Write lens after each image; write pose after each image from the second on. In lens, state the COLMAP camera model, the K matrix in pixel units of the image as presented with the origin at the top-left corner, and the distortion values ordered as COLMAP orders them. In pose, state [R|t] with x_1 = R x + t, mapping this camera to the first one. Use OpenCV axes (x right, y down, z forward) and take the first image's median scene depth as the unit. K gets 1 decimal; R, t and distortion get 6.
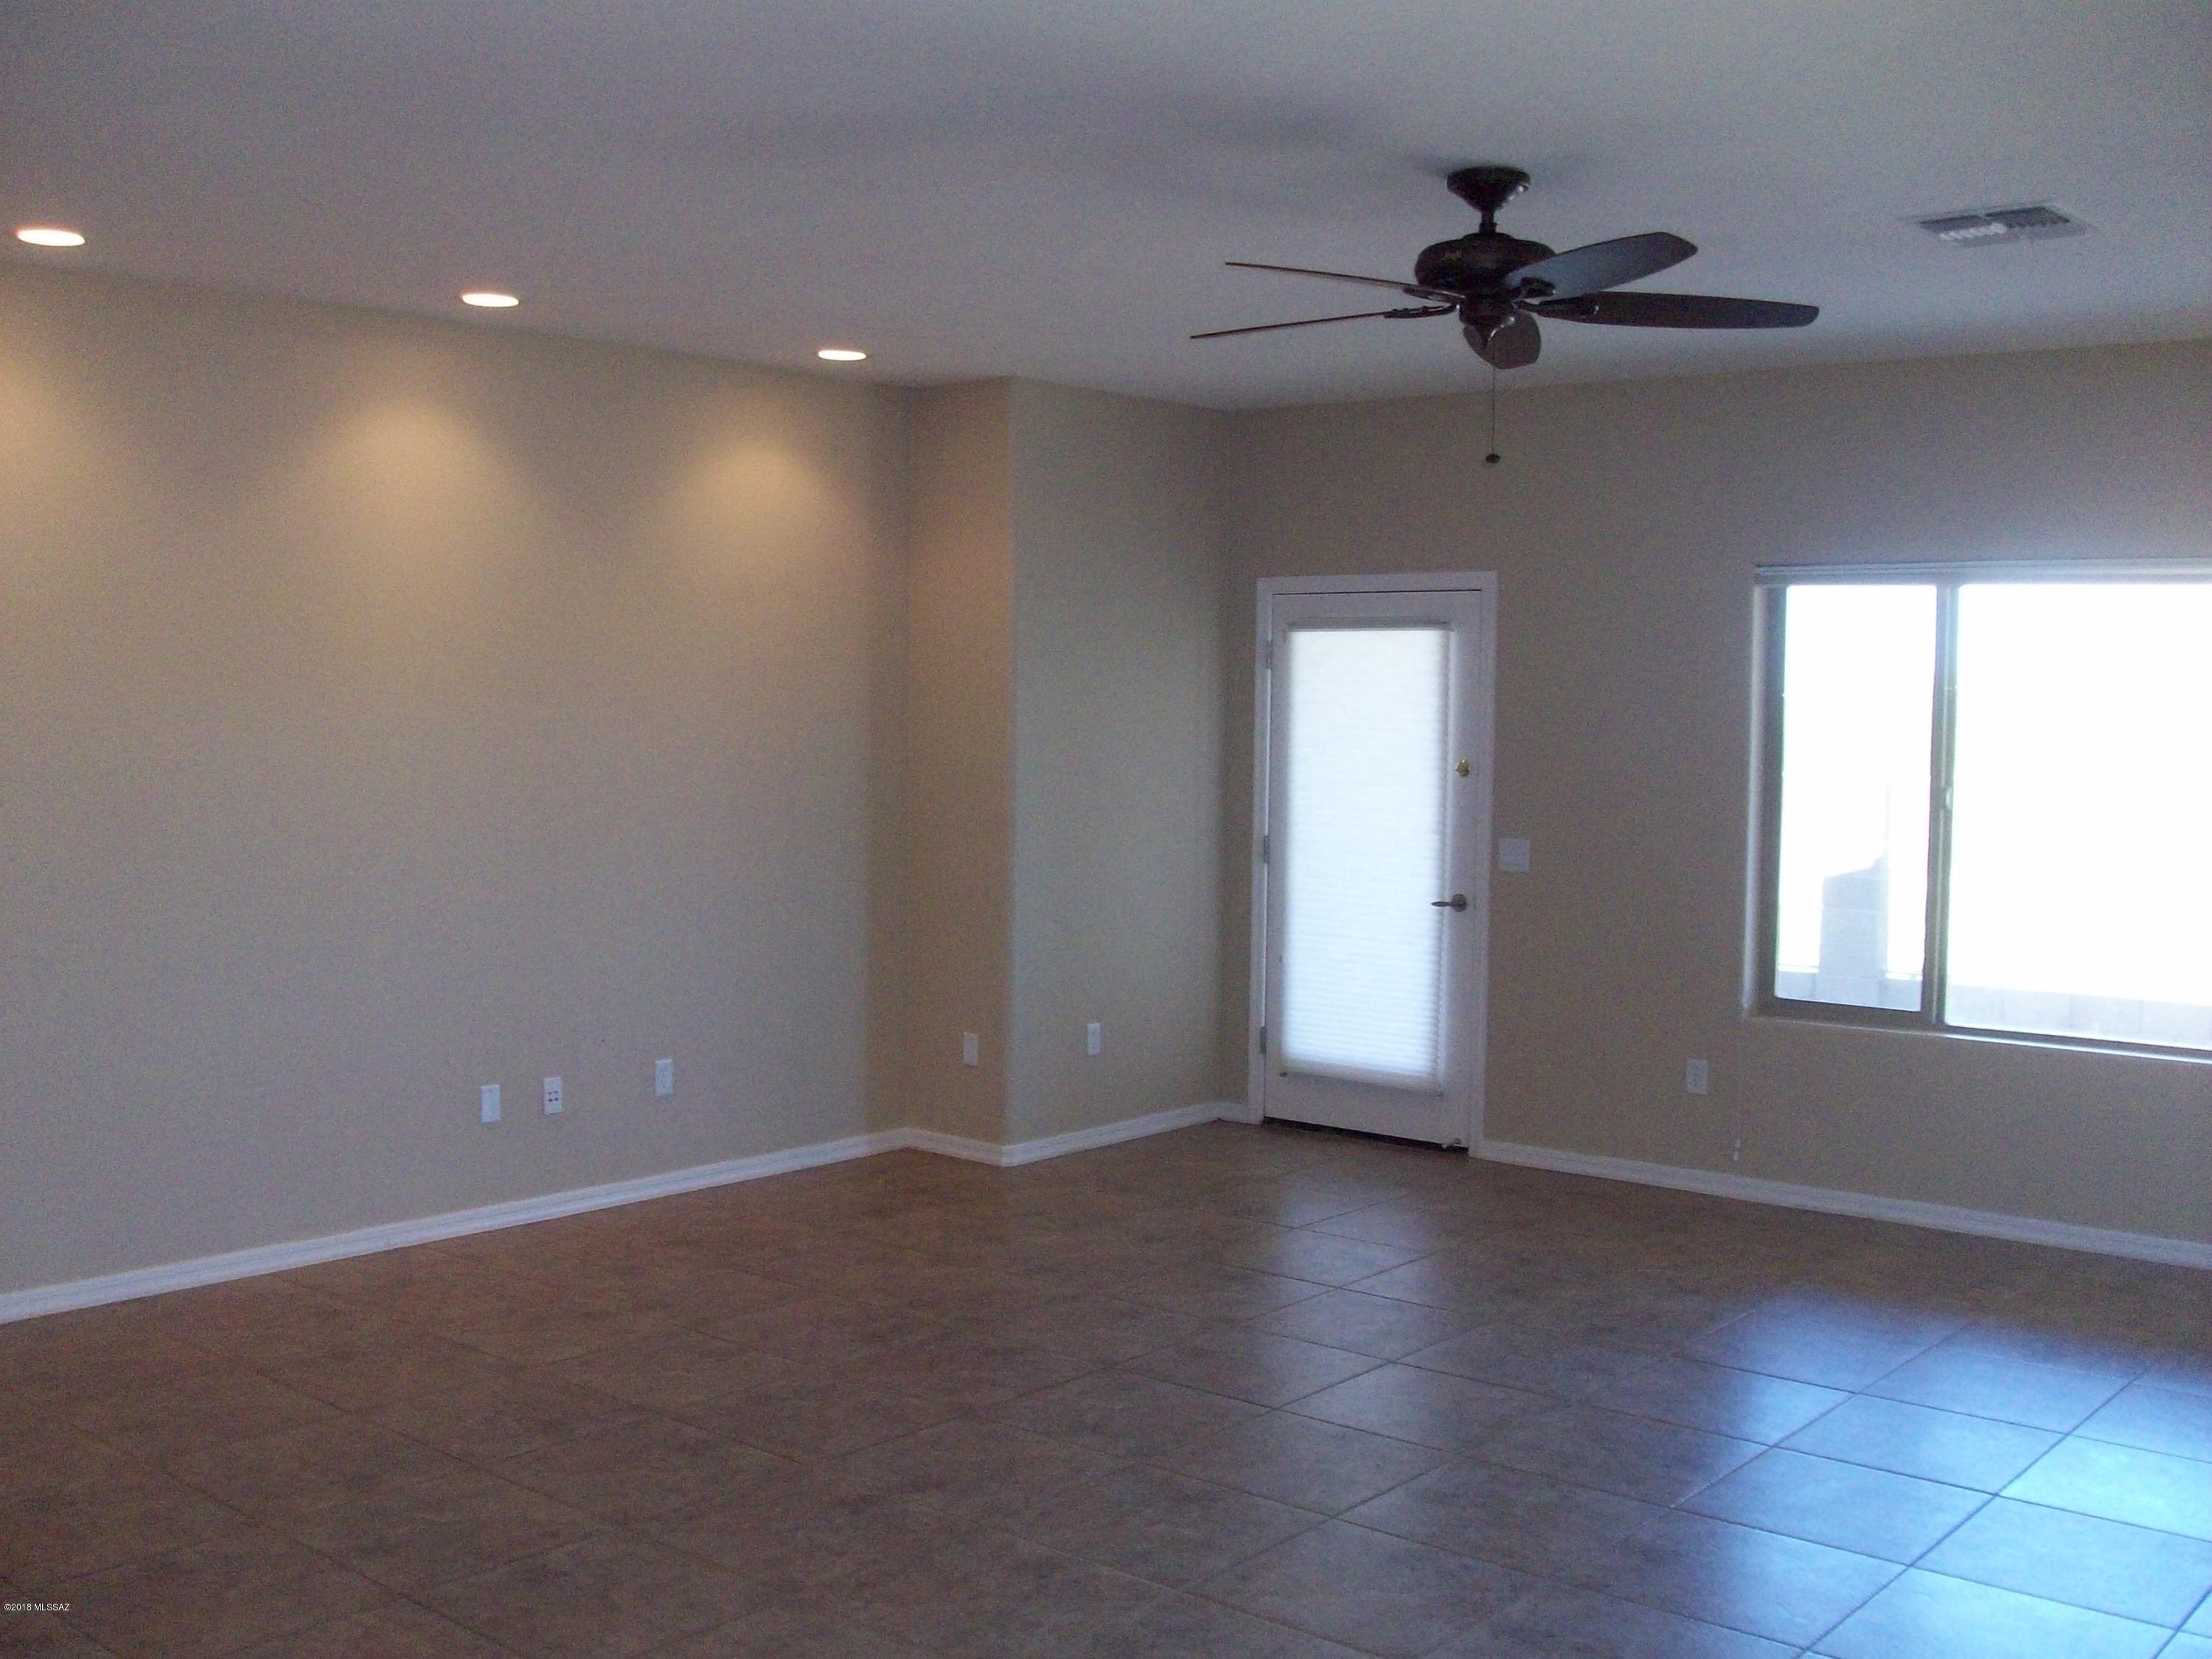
lens RADIAL K [[2278.9, 0, 1106.0], [0, 2278.9, 829.5], [0, 0, 1]] dist [-0.132714, -0.001661]
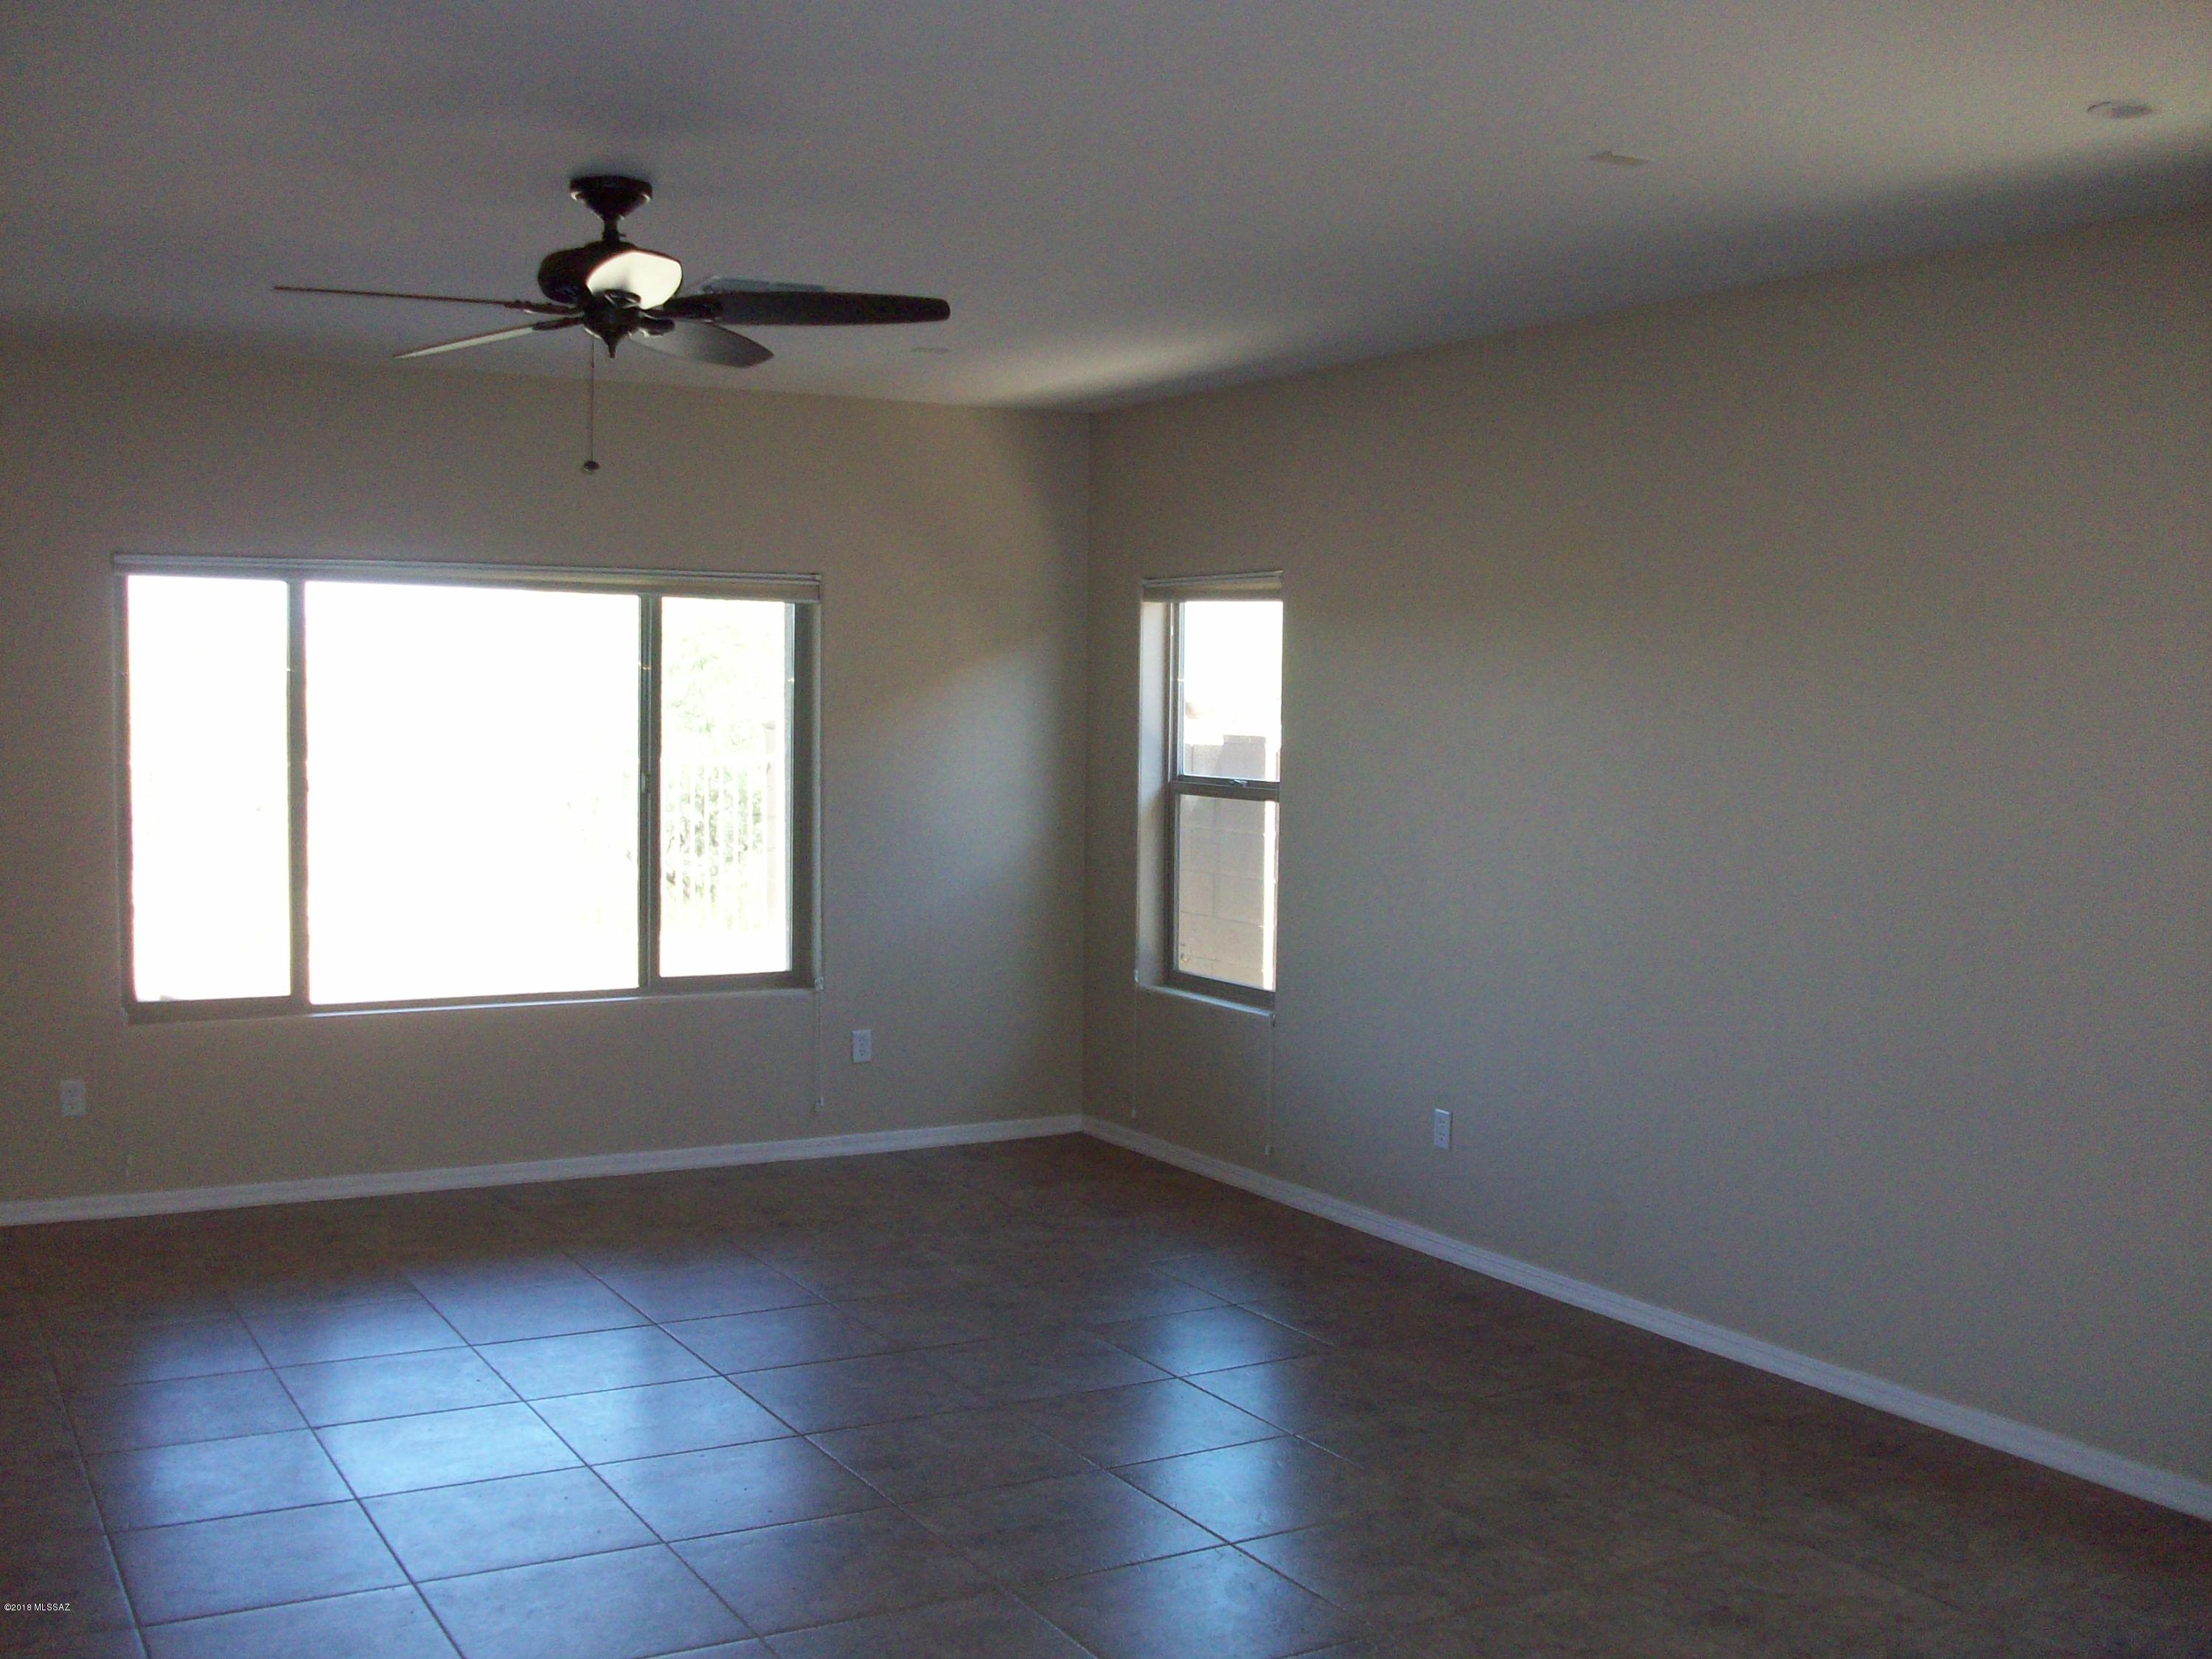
lens RADIAL K [[2278.9, 0, 1106.0], [0, 2278.9, 829.5], [0, 0, 1]] dist [-0.132714, -0.001661]
pose [[0.337336, -0.063691, 0.939227, -0.475194], [0.053527, 0.997392, 0.048411, -0.024411], [-0.939861, 0.033943, 0.339866, 0.297525]]
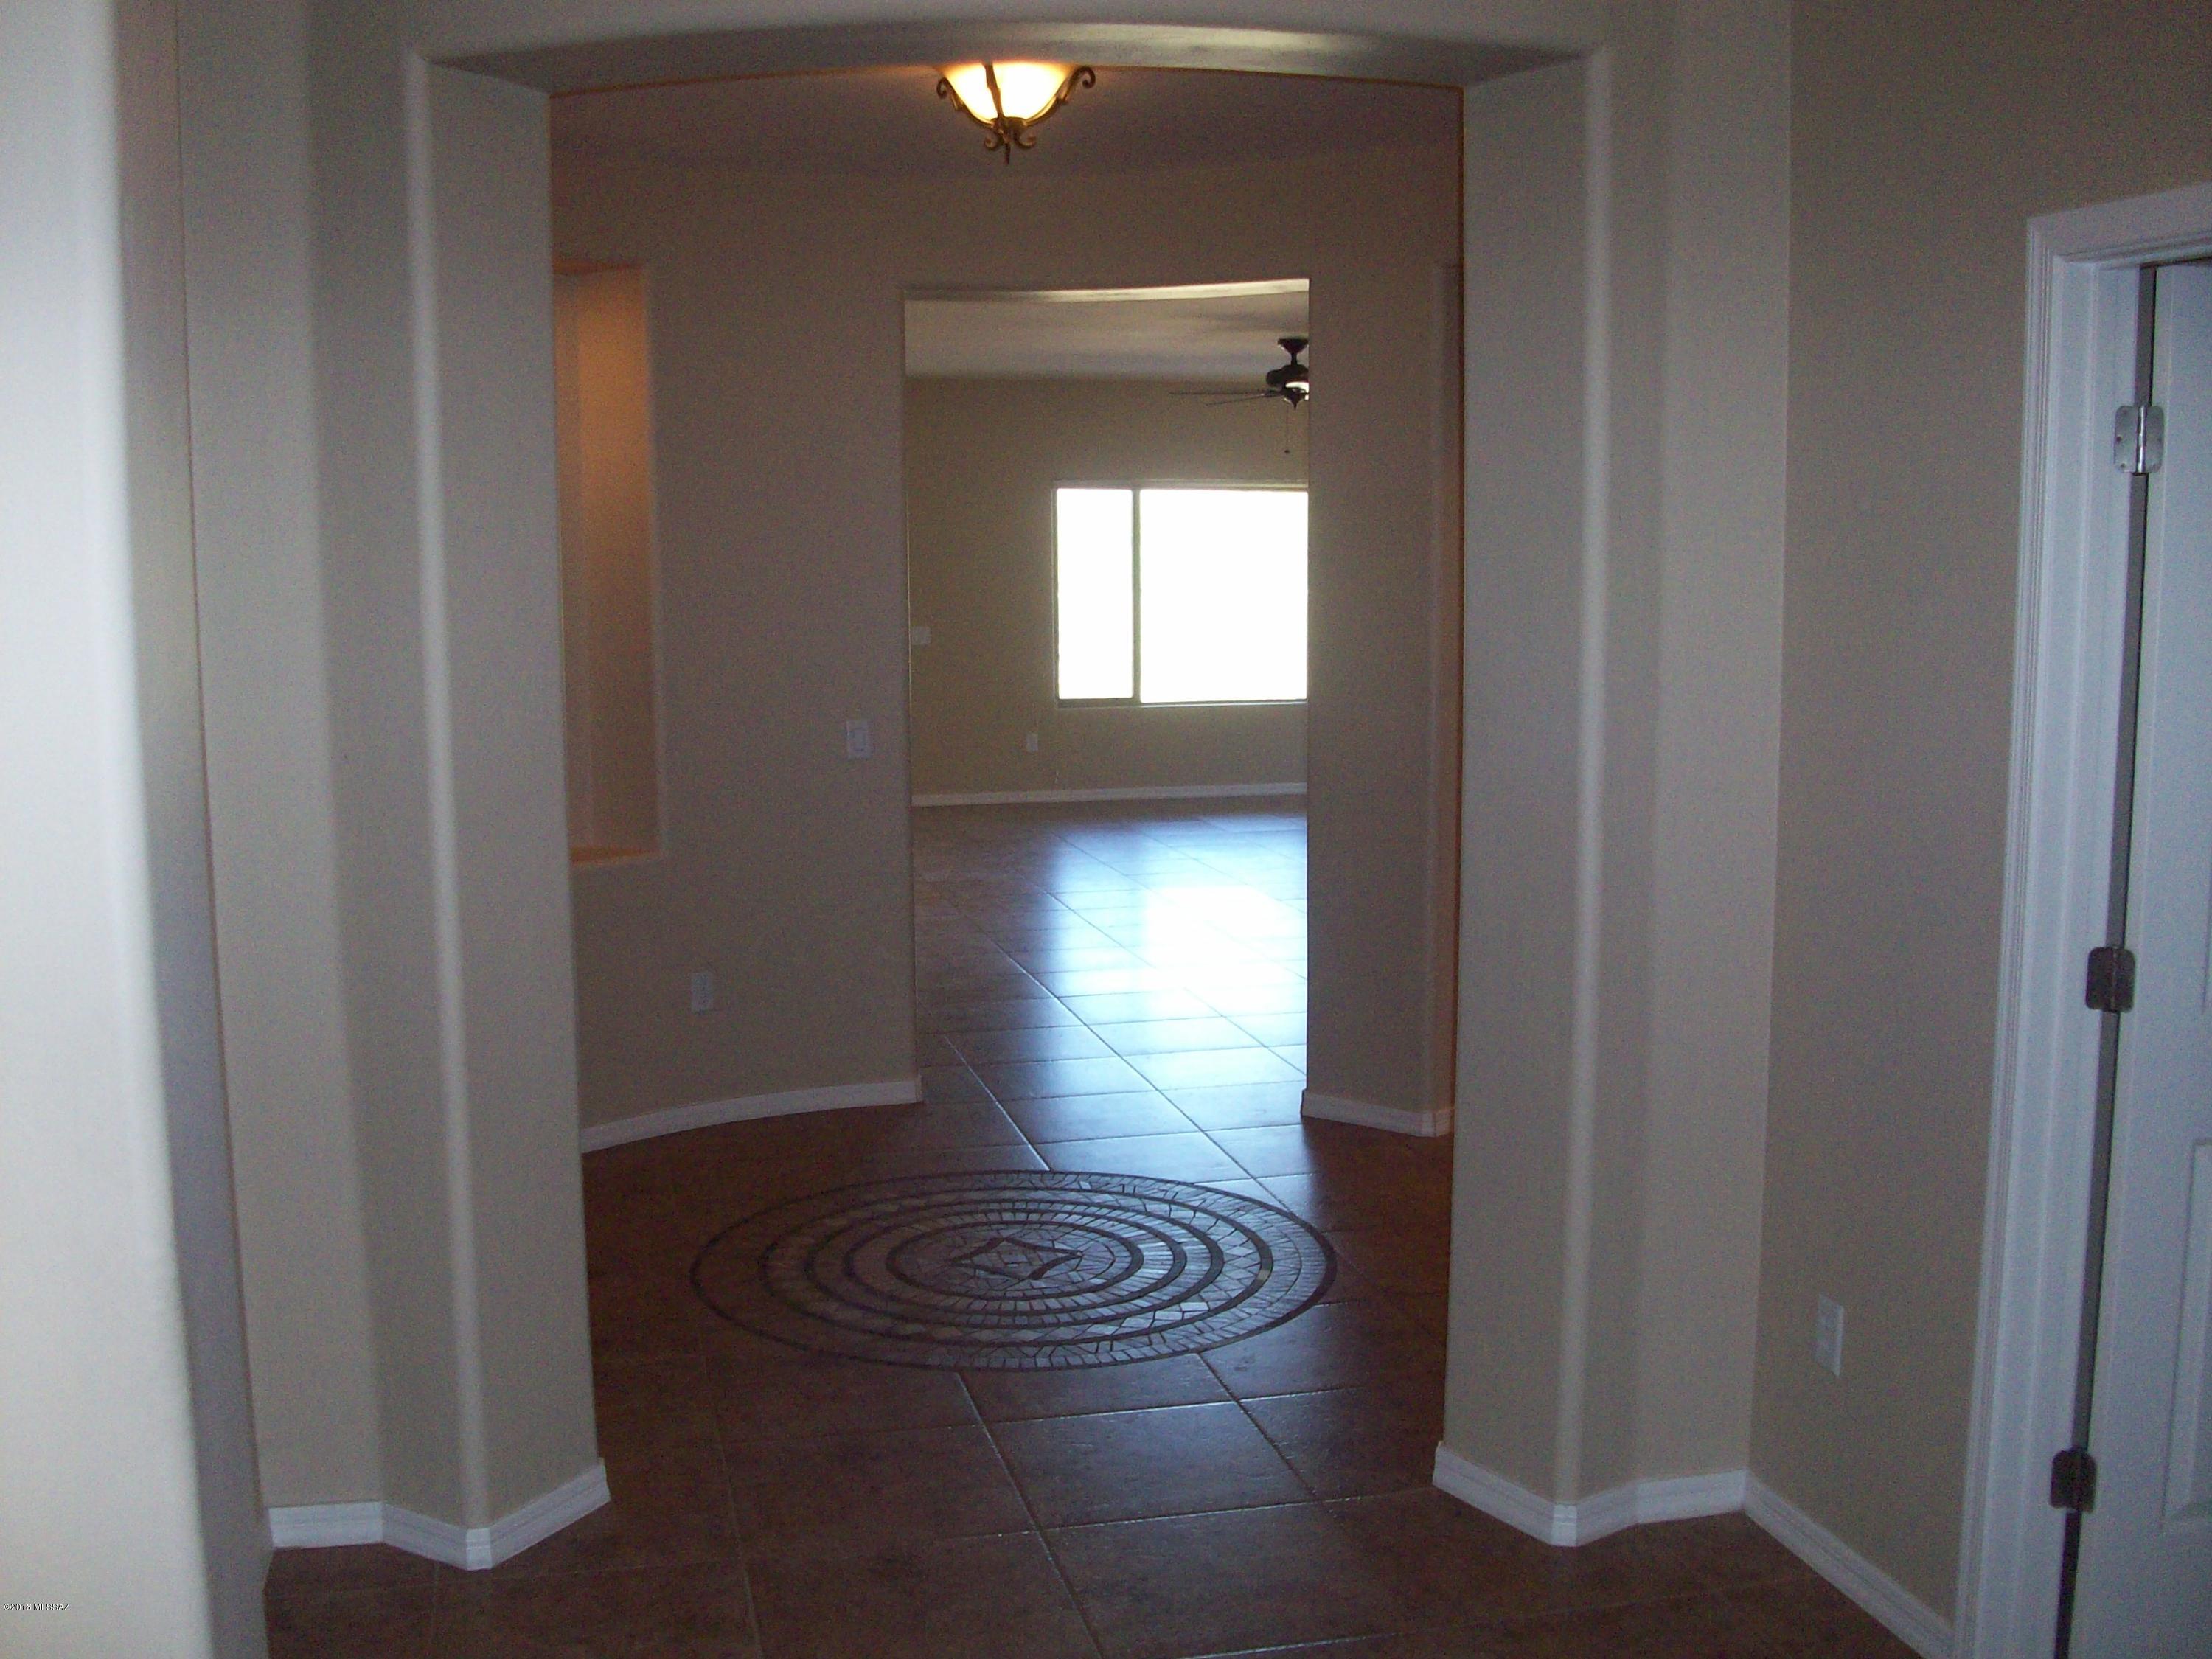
lens RADIAL K [[2278.9, 0, 1106.0], [0, 2278.9, 829.5], [0, 0, 1]] dist [-0.132714, -0.001661]
pose [[0.595653, -0.113308, 0.795210, -1.344780], [0.060431, 0.993516, 0.096299, -0.000940], [-0.800965, -0.009305, 0.598638, -0.239959]]
